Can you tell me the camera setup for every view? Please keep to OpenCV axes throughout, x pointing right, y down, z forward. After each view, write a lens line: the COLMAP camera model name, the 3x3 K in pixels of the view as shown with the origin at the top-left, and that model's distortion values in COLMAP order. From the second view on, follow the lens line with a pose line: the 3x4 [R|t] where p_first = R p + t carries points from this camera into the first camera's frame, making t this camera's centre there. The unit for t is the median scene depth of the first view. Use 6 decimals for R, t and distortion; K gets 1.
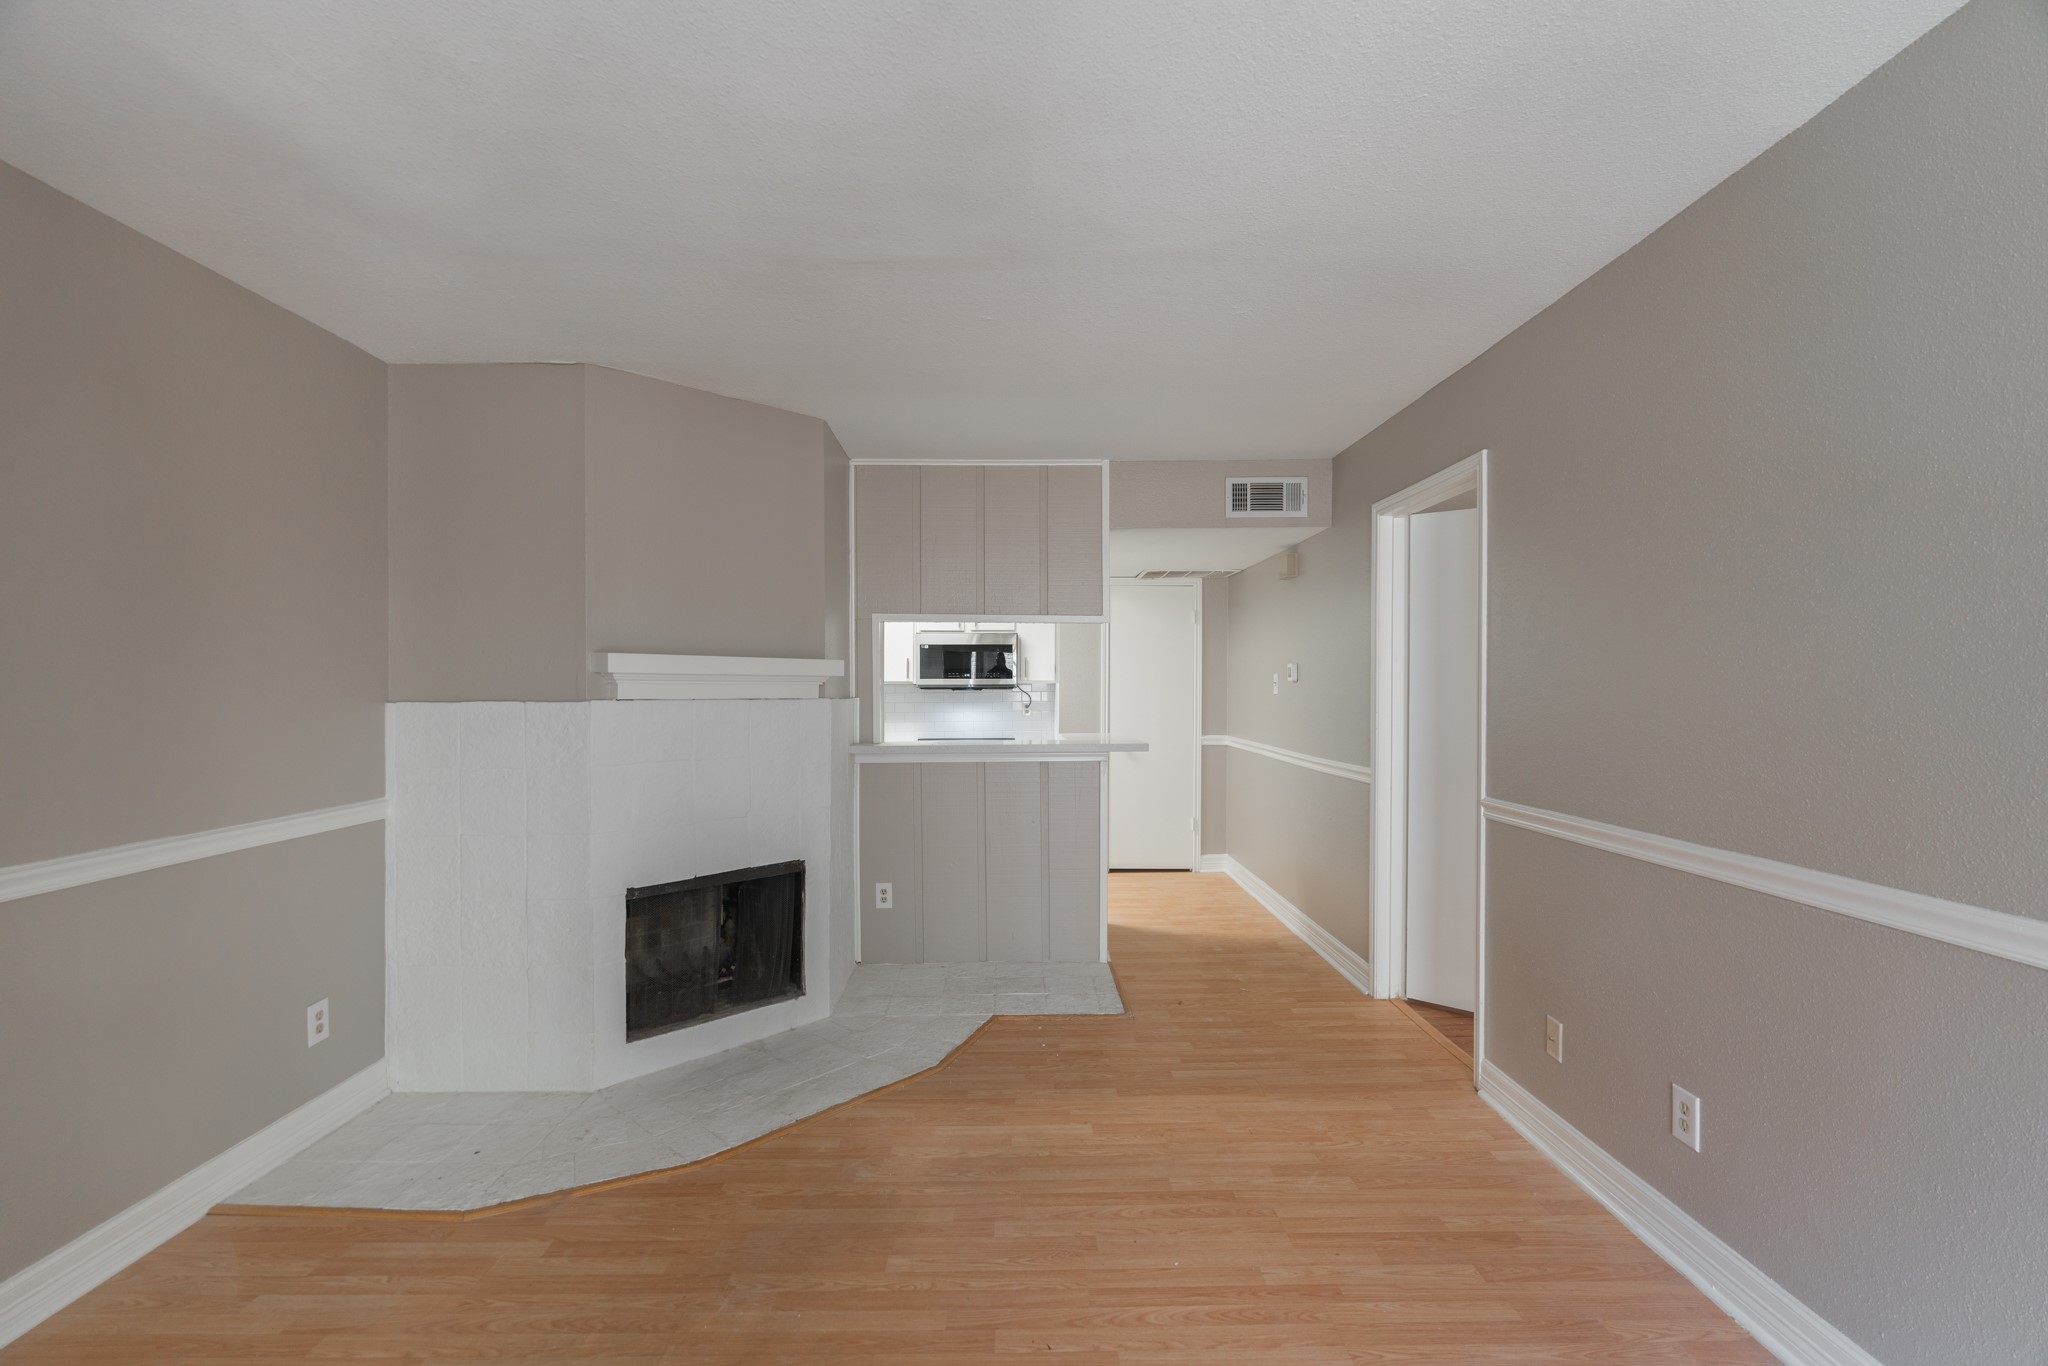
lens RADIAL K [[901.6, 0, 1025.7], [0, 901.6, 689.4], [0, 0, 1]] dist [-0.010780, 0.002085]
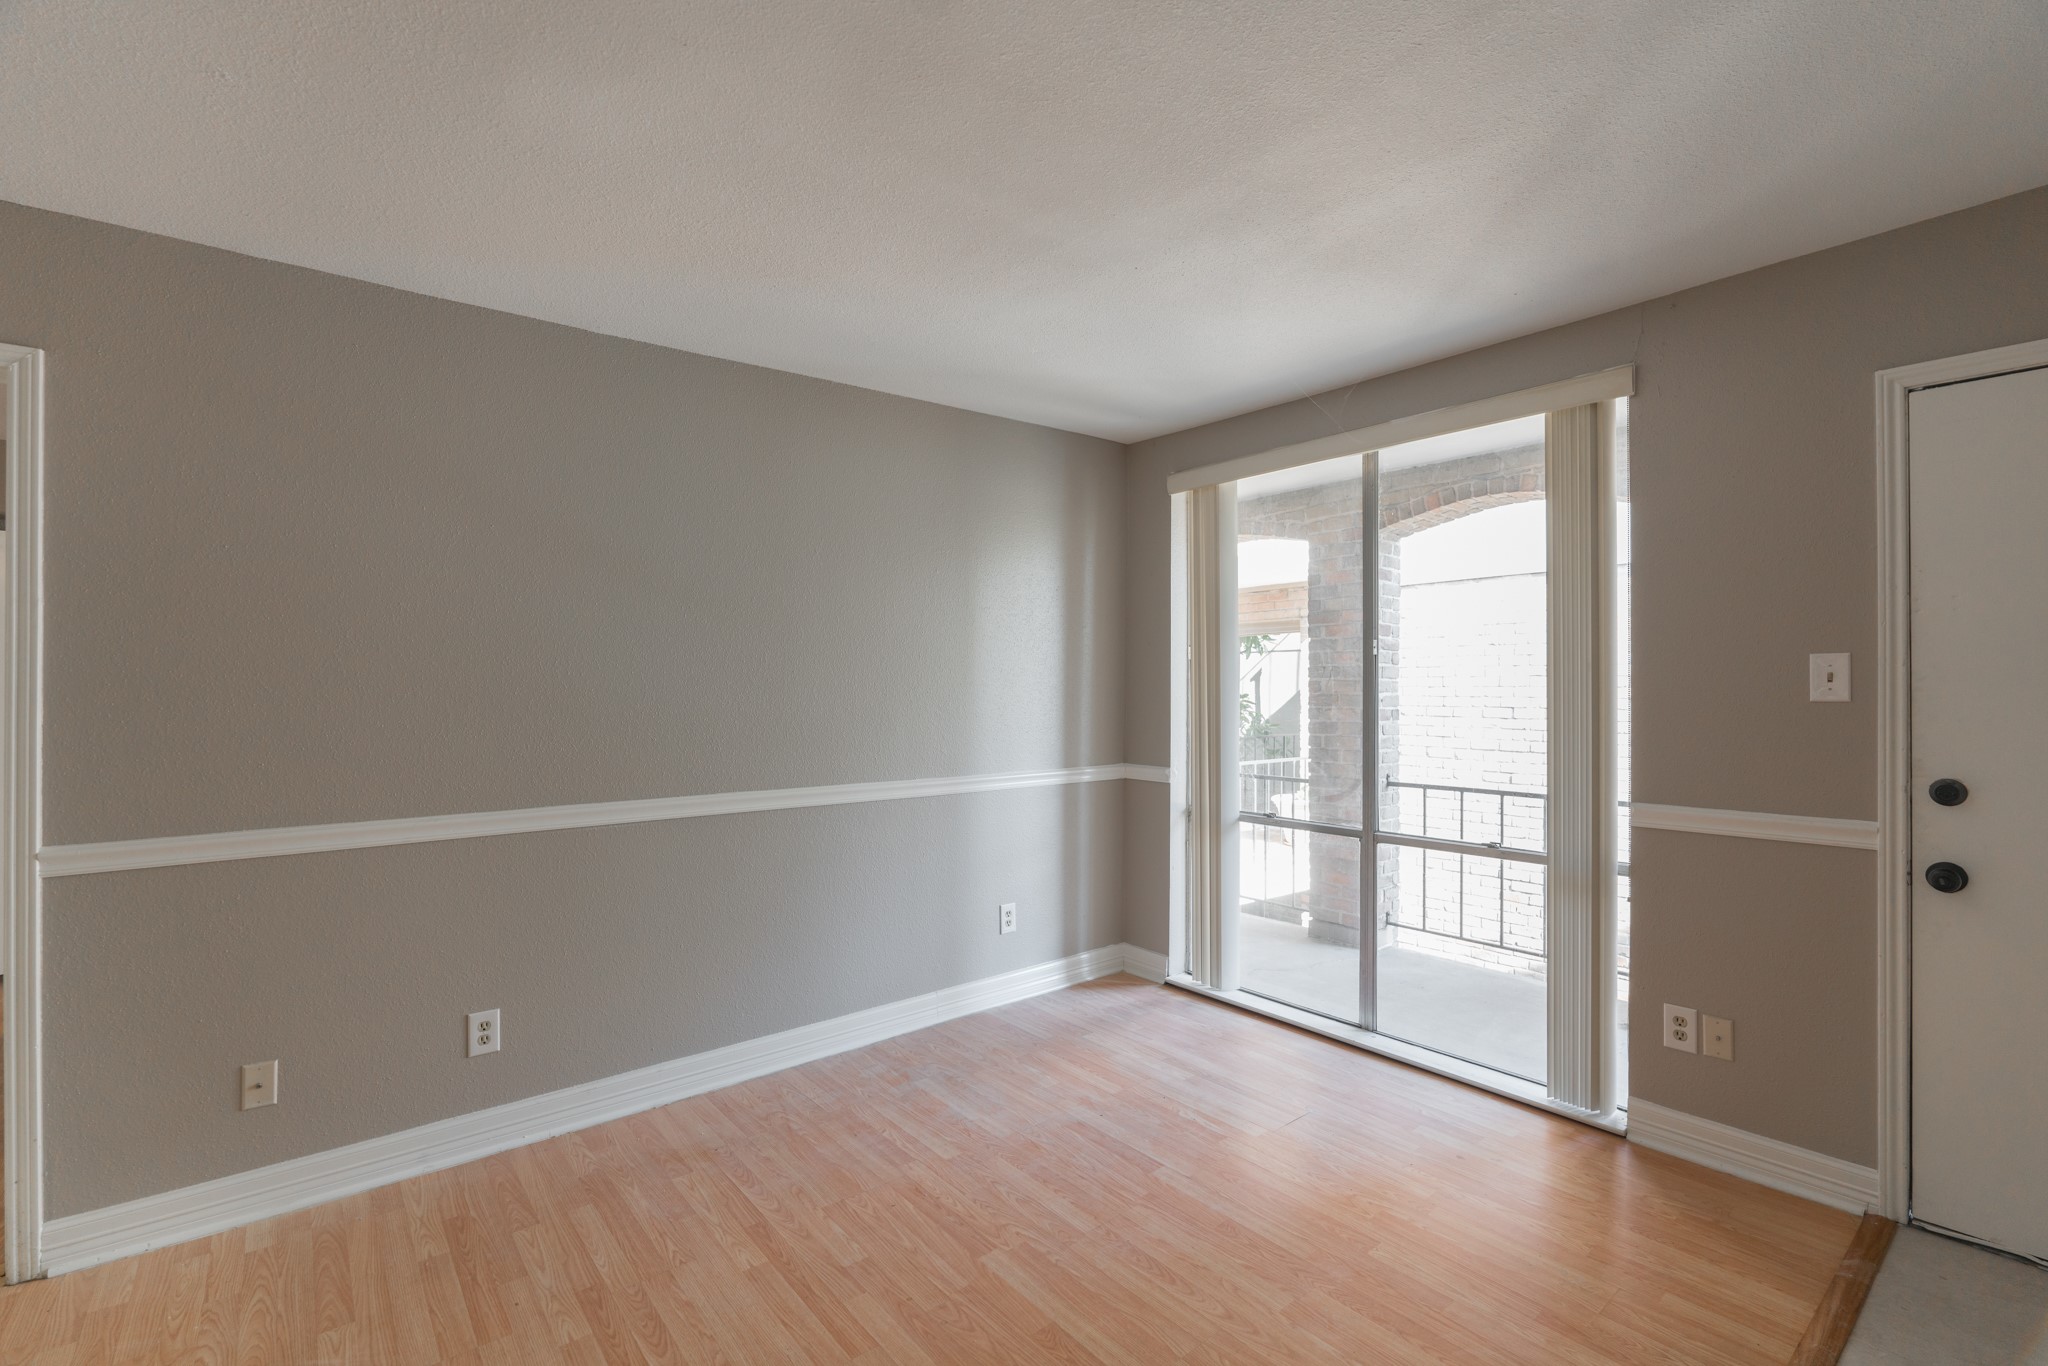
lens RADIAL K [[901.6, 0, 1023.5], [0, 901.6, 691.9], [0, 0, 1]] dist [-0.010780, 0.002085]
pose [[-0.616129, -0.000753, 0.787645, -0.497925], [0.007075, 0.999954, 0.006489, 0.000762], [-0.787613, 0.009571, -0.616096, 0.826379]]
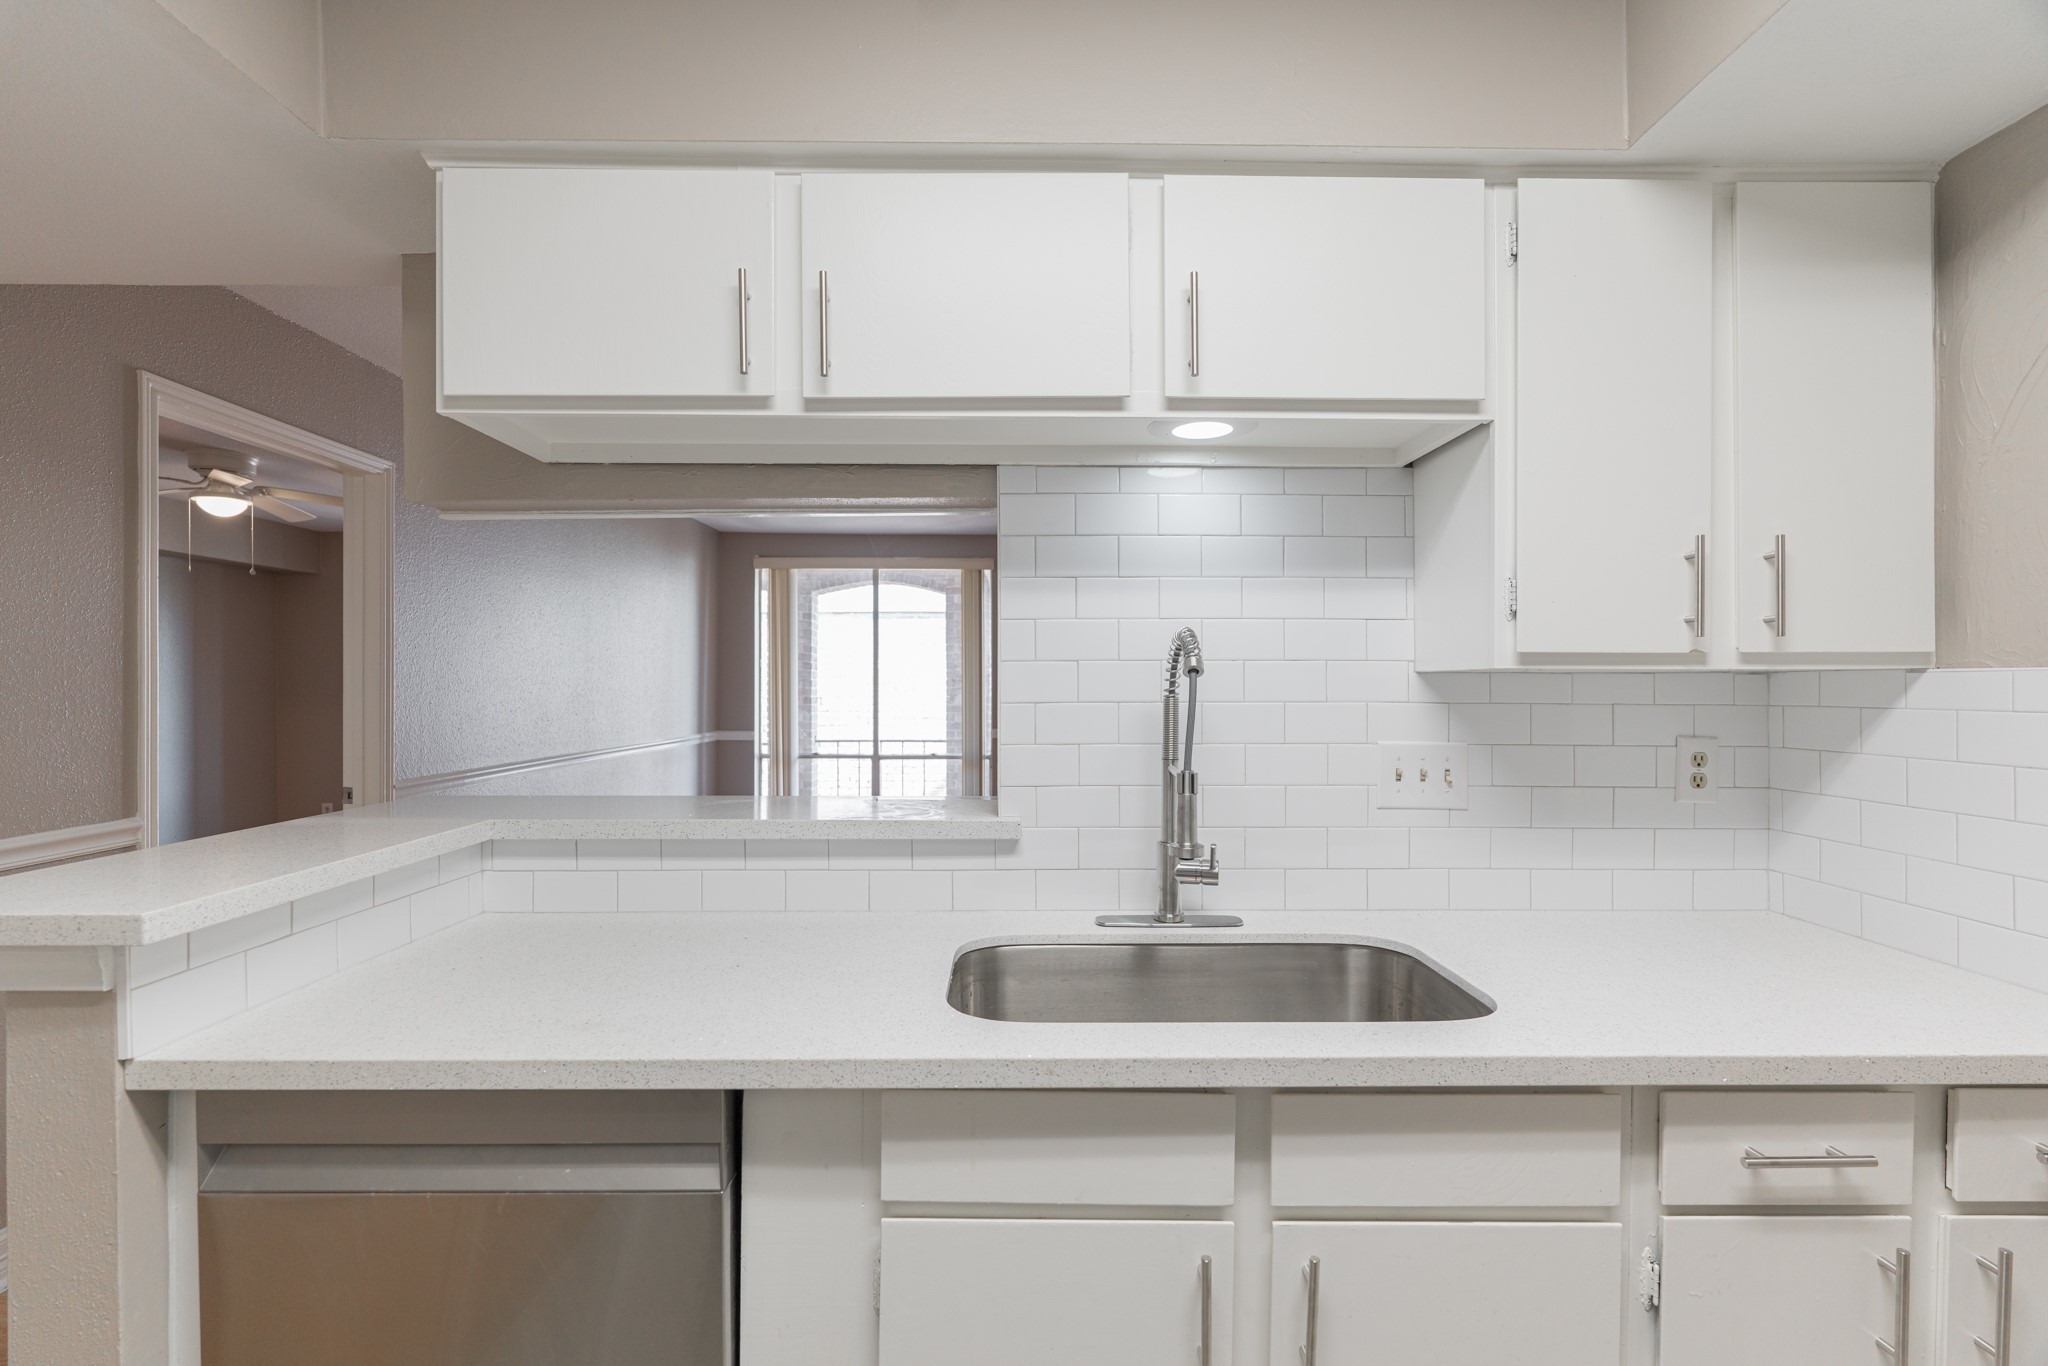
lens RADIAL K [[901.6, 0, 1020.2], [0, 901.6, 688.1], [0, 0, 1]] dist [-0.010780, 0.002085]
pose [[-0.999862, 0.000276, 0.016639, -0.272665], [0.000369, 0.999985, 0.005552, 0.004349], [-0.016638, 0.005558, -0.999846, 2.086346]]
